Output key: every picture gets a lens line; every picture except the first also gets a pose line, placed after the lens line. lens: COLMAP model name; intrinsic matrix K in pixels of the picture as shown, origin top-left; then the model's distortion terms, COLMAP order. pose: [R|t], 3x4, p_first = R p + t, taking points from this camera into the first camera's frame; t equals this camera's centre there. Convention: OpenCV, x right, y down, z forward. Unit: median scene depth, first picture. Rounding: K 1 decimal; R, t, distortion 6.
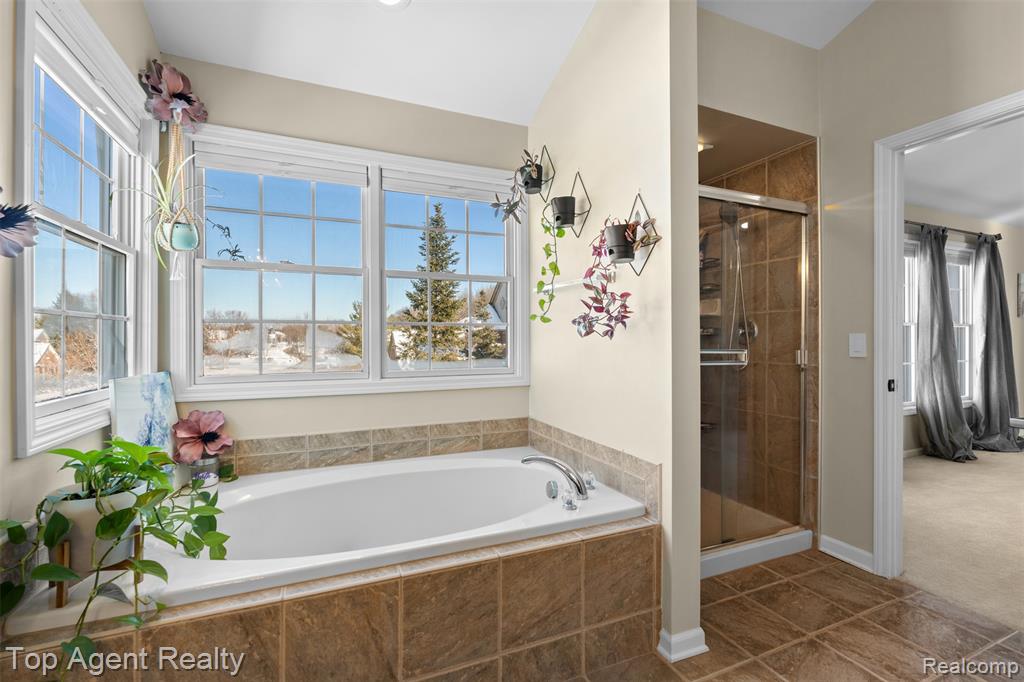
lens RADIAL K [[450.7, 0, 512.0], [0, 450.7, 341.0], [0, 0, 1]] dist [-0.002156, -0.000008]
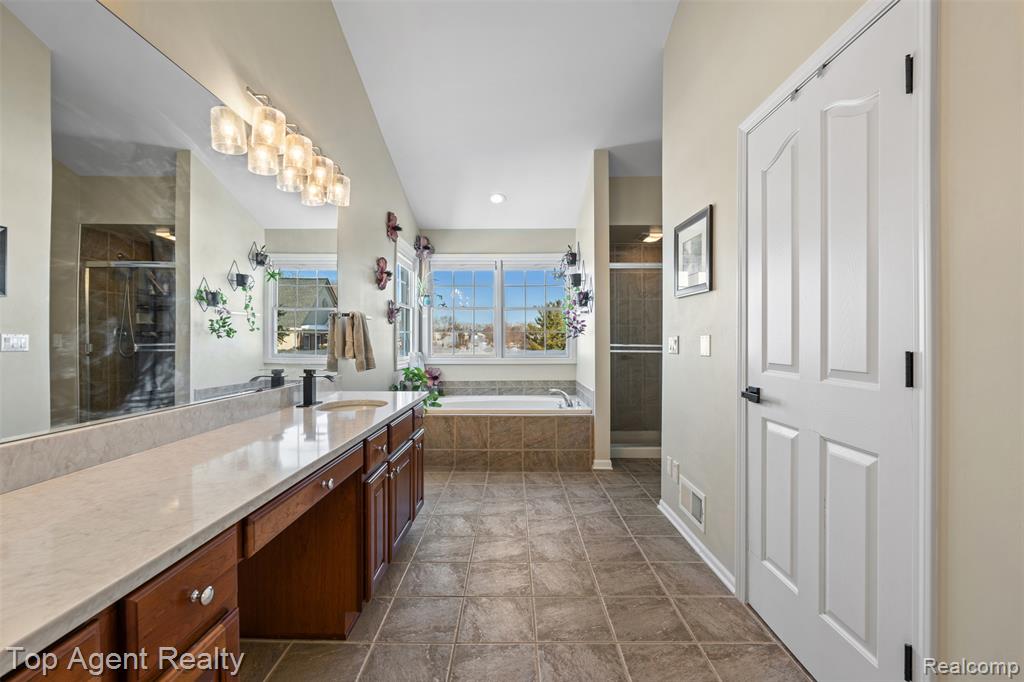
lens RADIAL K [[467.5, 0, 512.0], [0, 467.5, 341.0], [0, 0, 1]] dist [0.000025, -0.000105]
pose [[0.915577, -0.000091, -0.402142, 0.821796], [-0.000077, 1.000000, -0.000403, 0.004524], [0.402142, 0.000400, 0.915577, -1.299768]]
